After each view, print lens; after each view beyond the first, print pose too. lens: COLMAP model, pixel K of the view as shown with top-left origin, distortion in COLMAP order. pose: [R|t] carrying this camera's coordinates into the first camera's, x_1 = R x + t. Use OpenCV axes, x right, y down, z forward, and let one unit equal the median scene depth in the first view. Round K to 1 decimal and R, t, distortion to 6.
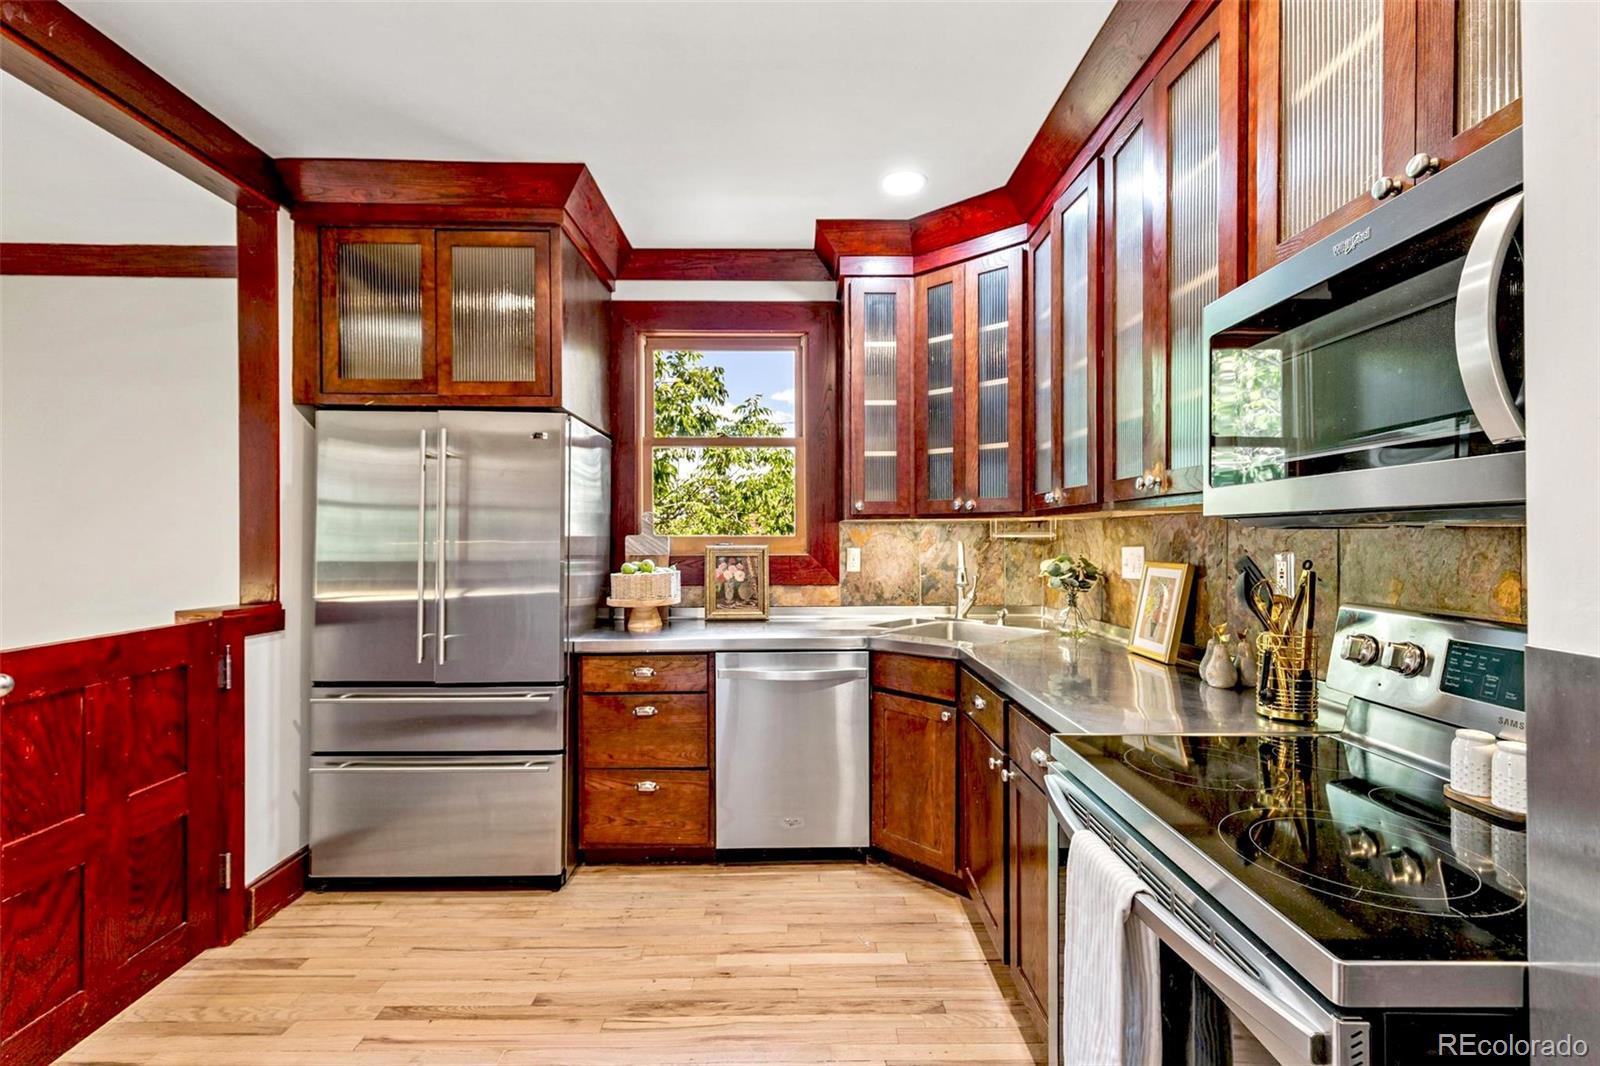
lens RADIAL K [[728.3, 0, 801.8], [0, 728.3, 539.9], [0, 0, 1]] dist [0.004418, 0.000271]
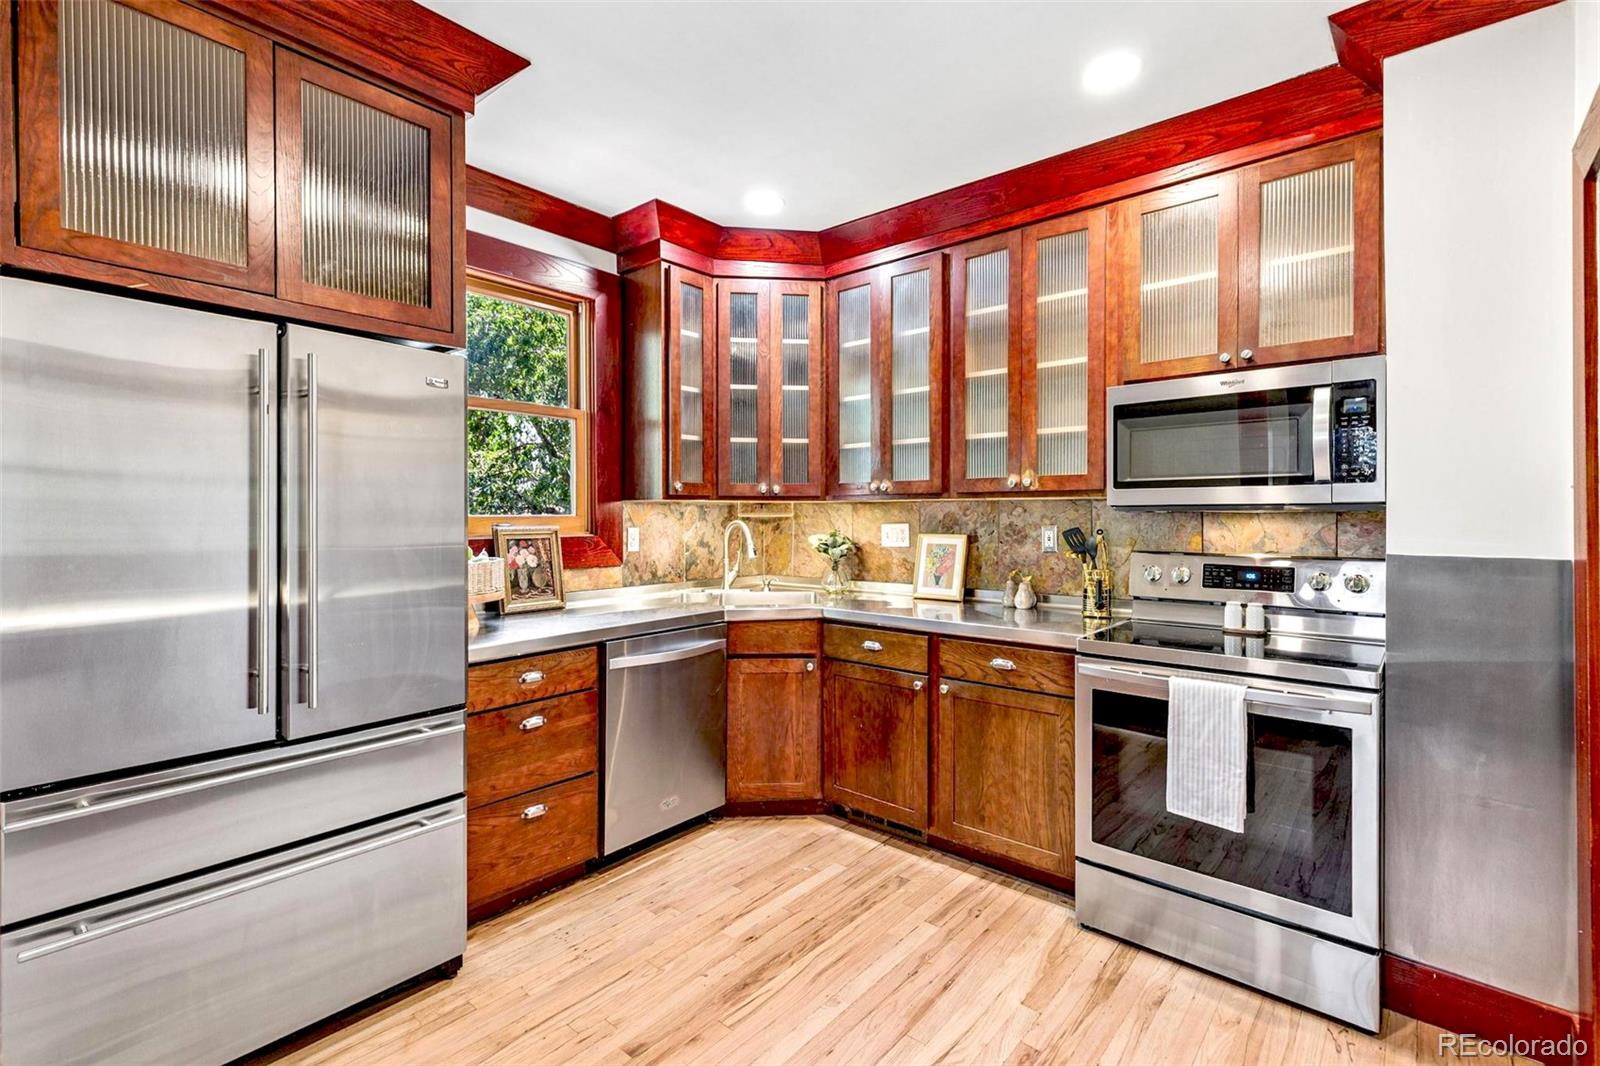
lens RADIAL K [[721.2, 0, 832.4], [0, 721.2, 519.5], [0, 0, 1]] dist [0.000871, -0.000507]
pose [[0.644147, -0.003120, 0.764895, -0.629059], [0.003041, 0.999994, 0.001518, -0.000874], [-0.764895, 0.001348, 0.644153, 0.194080]]
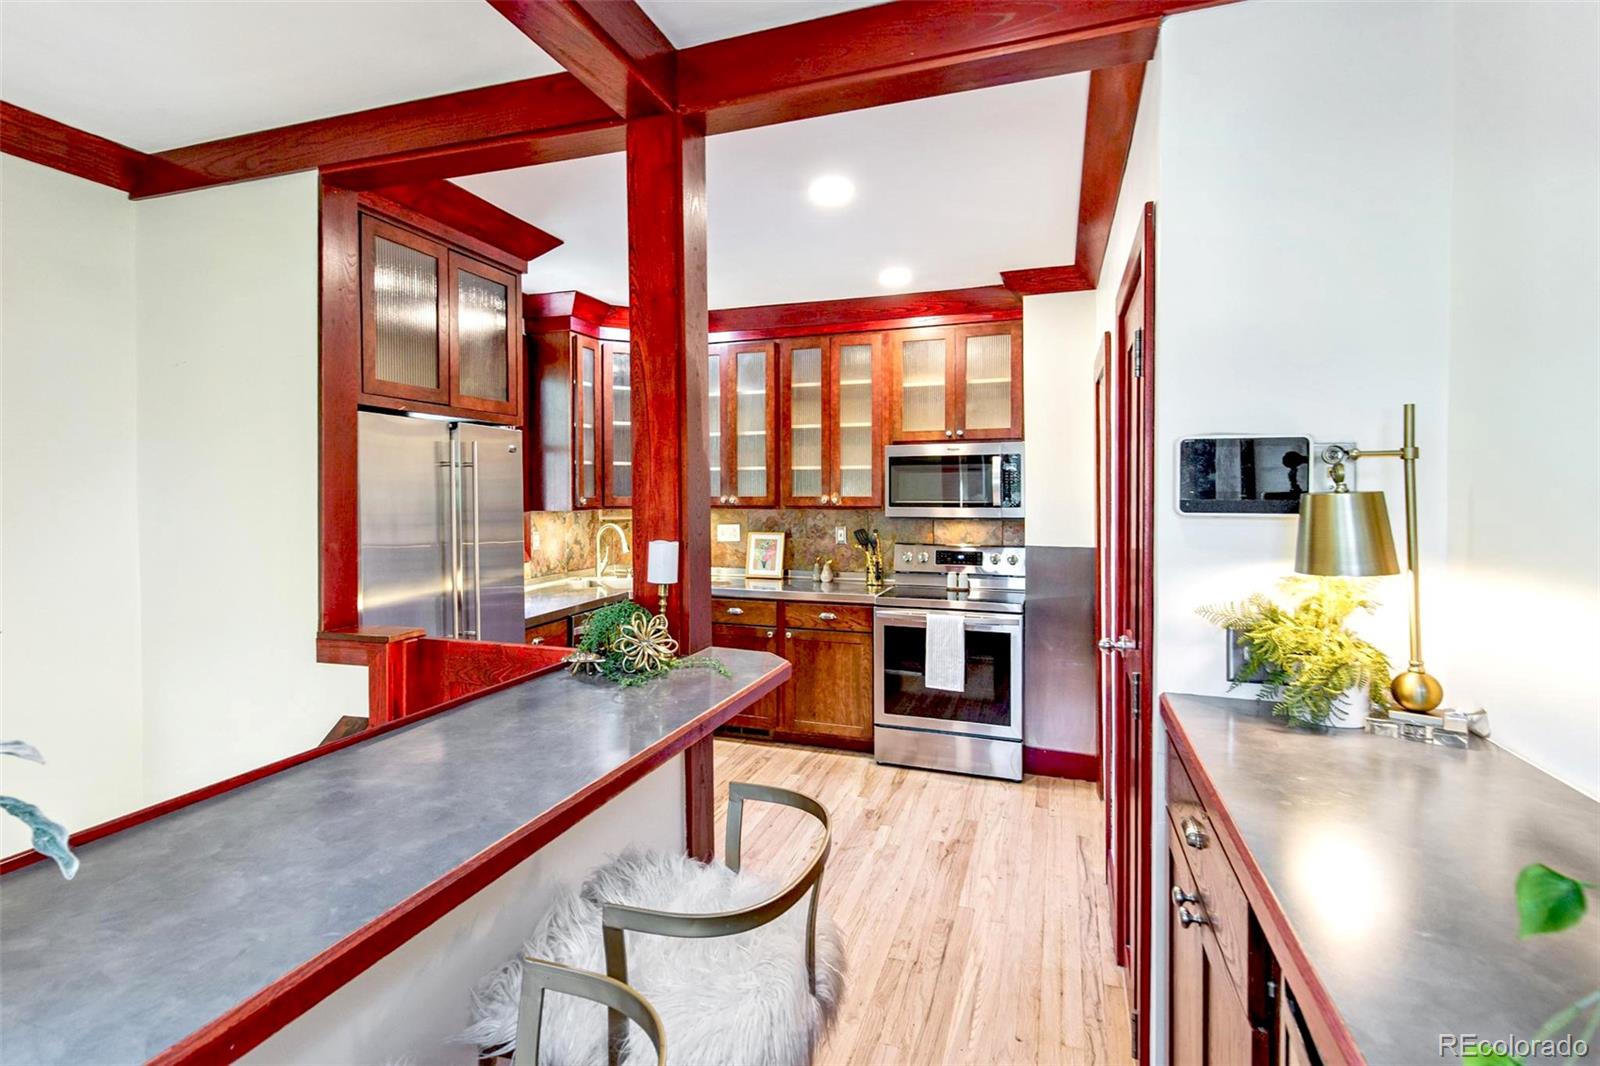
lens RADIAL K [[747.6, 0, 793.9], [0, 747.6, 500.8], [0, 0, 1]] dist [-0.000351, -0.000068]
pose [[0.342582, -0.007165, 0.939461, -1.239040], [0.003933, 0.999973, 0.006192, -0.059740], [-0.939480, 0.001573, 0.342601, 0.159428]]
